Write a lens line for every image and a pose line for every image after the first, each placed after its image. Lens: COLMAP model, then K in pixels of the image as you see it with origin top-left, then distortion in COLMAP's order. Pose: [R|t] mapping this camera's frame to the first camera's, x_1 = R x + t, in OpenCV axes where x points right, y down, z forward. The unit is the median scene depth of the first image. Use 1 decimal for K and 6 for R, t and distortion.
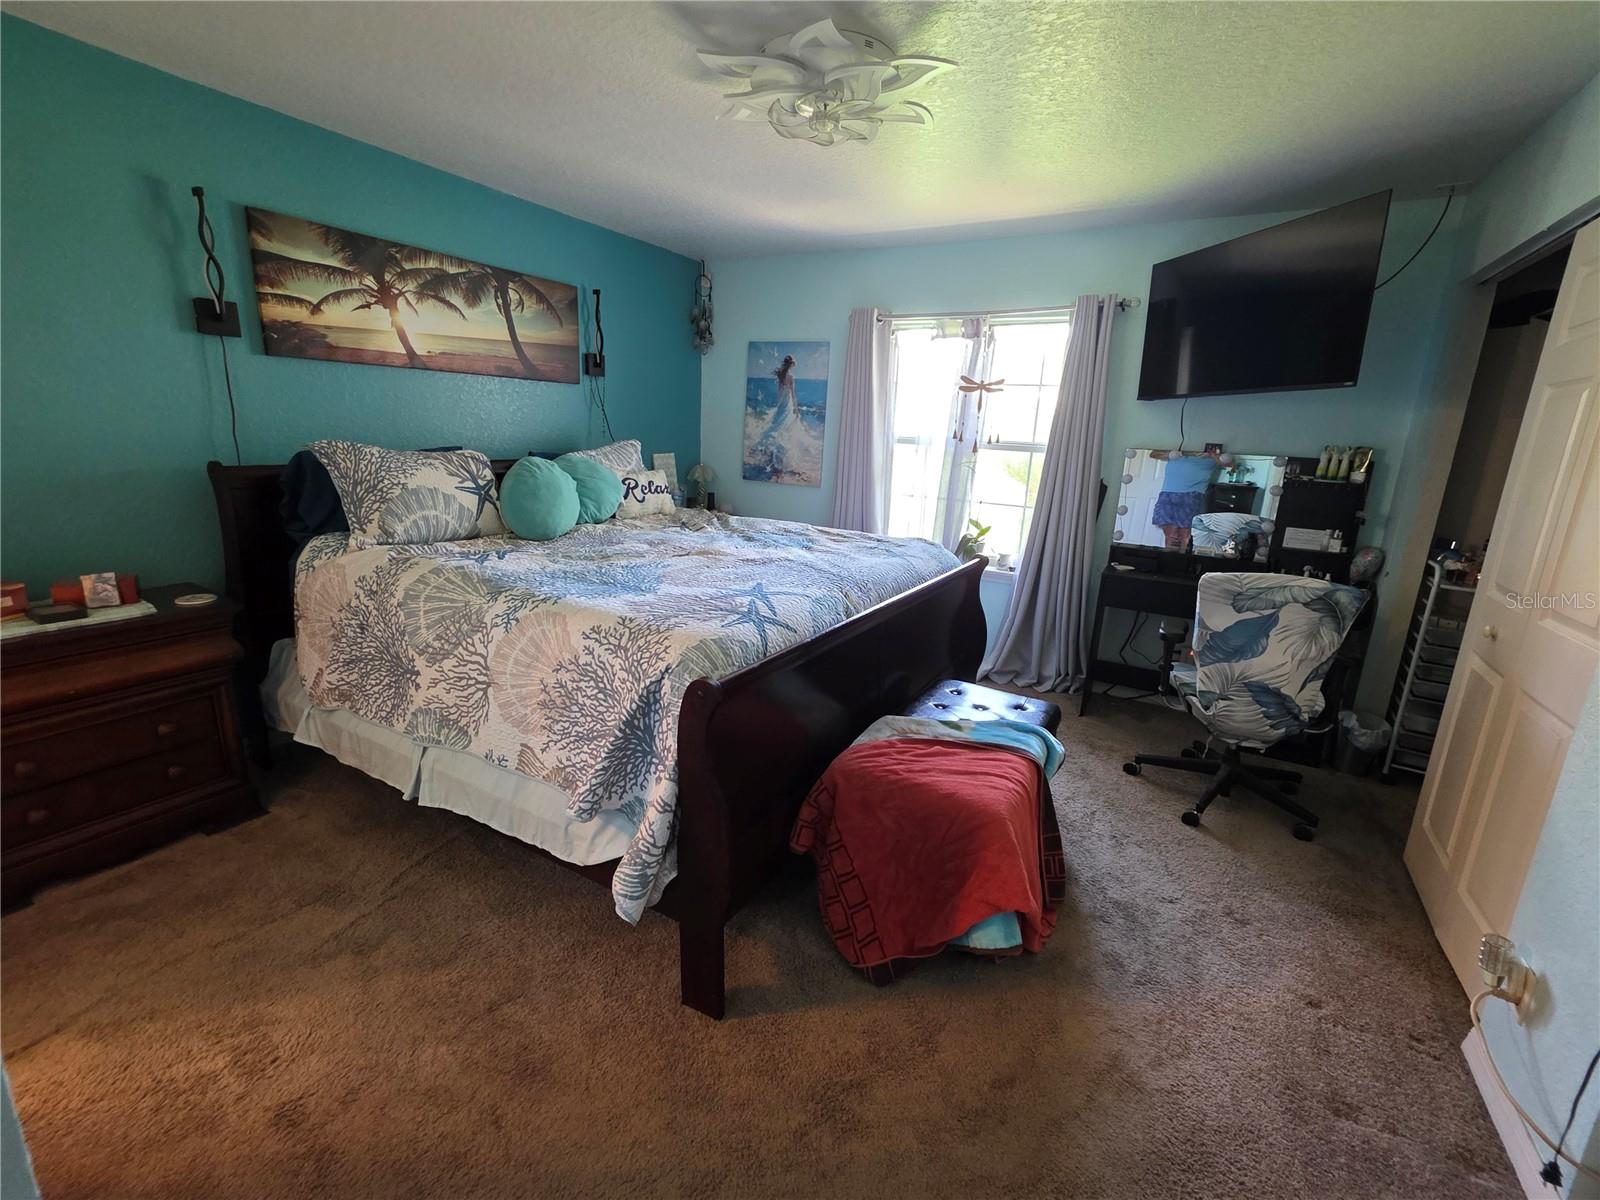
lens RADIAL K [[696.4, 0, 800.1], [0, 696.4, 599.5], [0, 0, 1]] dist [0.000560, -0.000240]
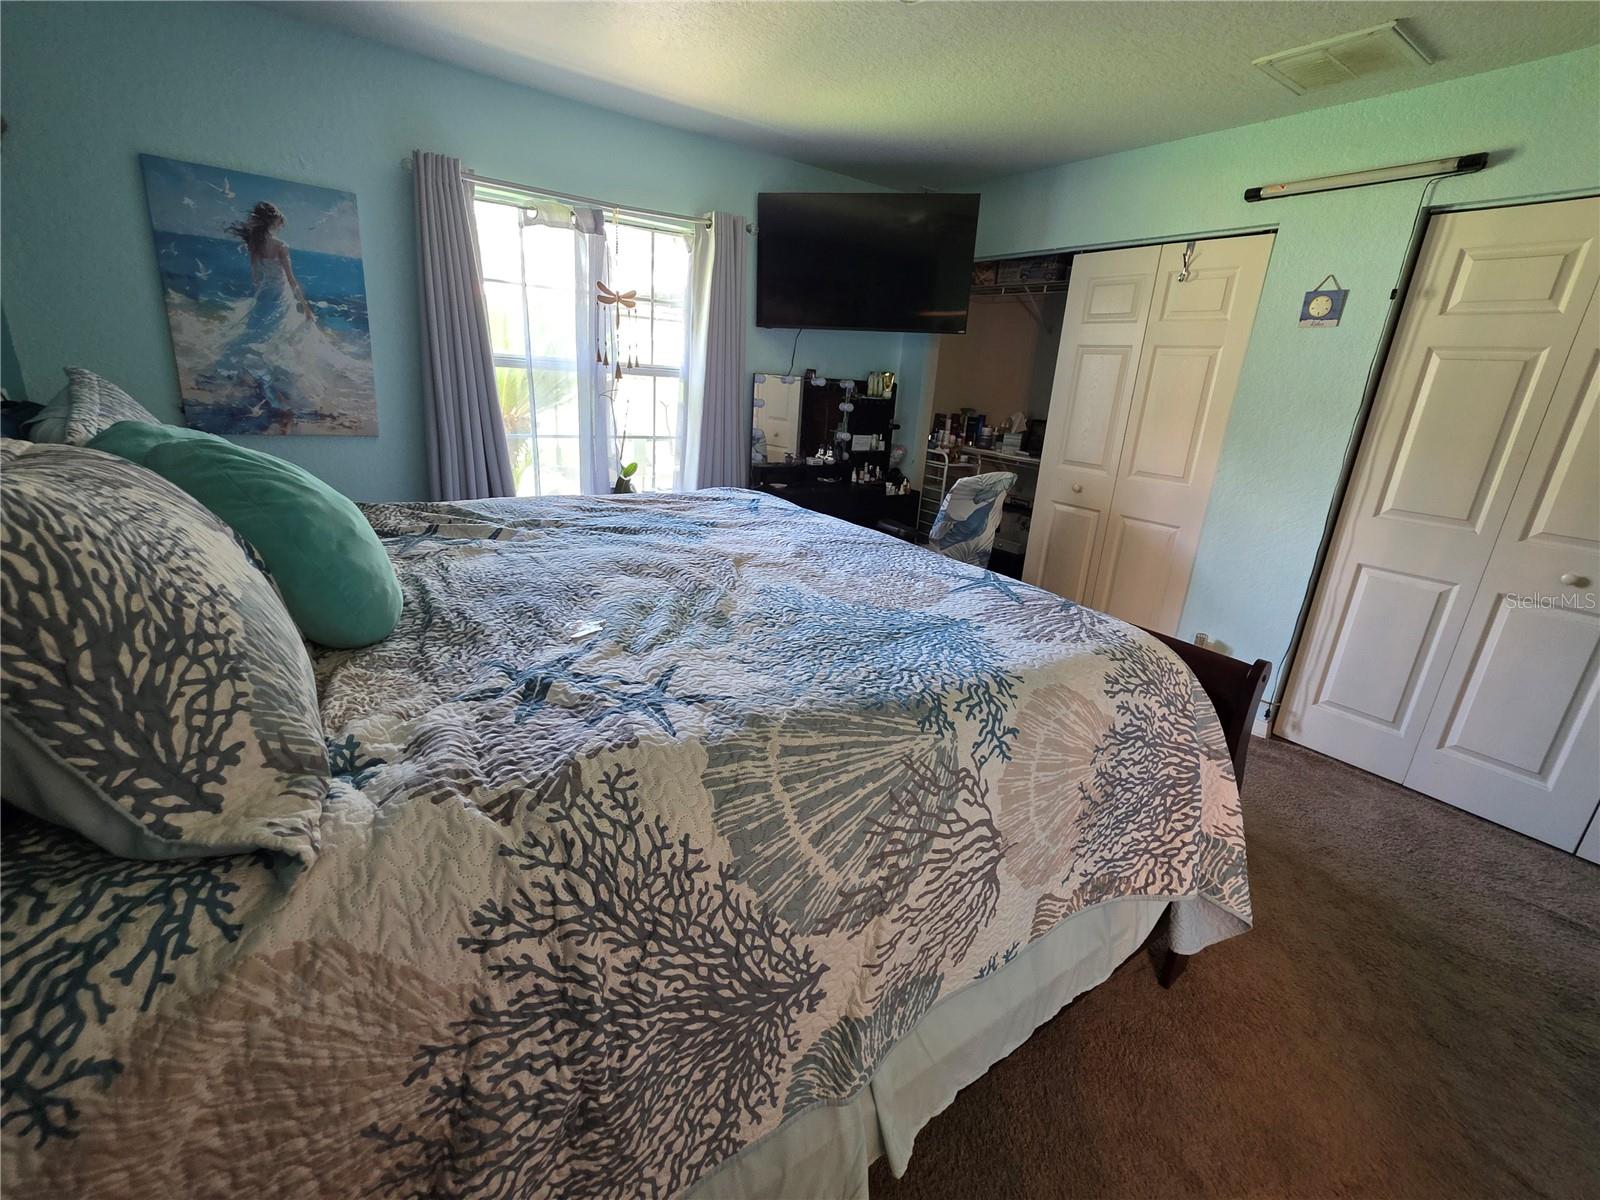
lens RADIAL K [[696.4, 0, 800.7], [0, 696.4, 599.4], [0, 0, 1]] dist [0.000560, -0.000240]
pose [[0.412530, -0.298319, 0.860712, -0.538496], [0.175218, 0.953199, 0.246395, -0.143444], [-0.893934, 0.049167, 0.445494, 0.500874]]
